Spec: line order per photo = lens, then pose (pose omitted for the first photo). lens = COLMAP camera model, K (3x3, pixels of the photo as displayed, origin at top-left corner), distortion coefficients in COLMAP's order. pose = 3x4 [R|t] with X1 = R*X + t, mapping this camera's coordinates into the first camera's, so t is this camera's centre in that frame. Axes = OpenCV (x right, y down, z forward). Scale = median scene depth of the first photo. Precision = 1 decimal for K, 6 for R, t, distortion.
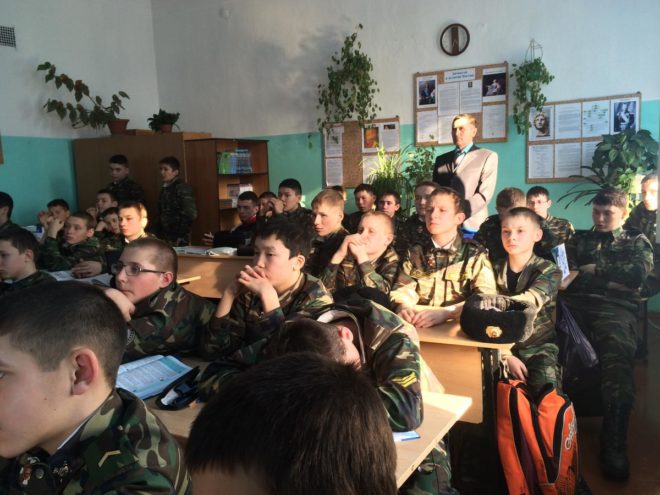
lens RADIAL K [[584.0, 0, 330.1], [0, 584.0, 248.7], [0, 0, 1]] dist [0.005393, -0.005229]
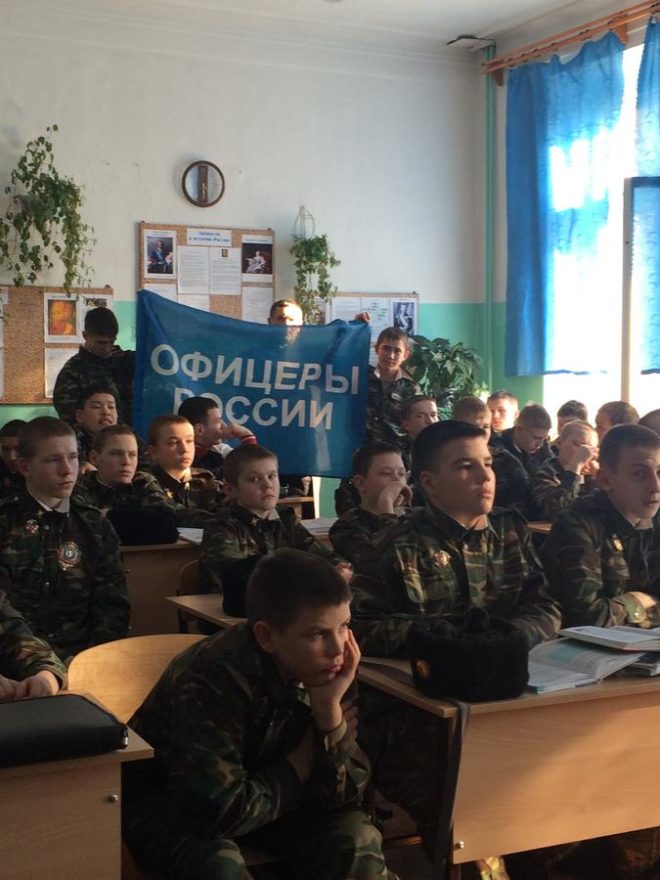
lens RADIAL K [[1290.3, 0, 329.4], [0, 1290.3, 439.4], [0, 0, 1]] dist [-0.014747, 0.000000]
pose [[0.542966, -0.002419, 0.839751, -0.949925], [0.093411, 0.993964, -0.057534, 0.029692], [-0.834543, 0.109681, 0.539915, 0.120813]]
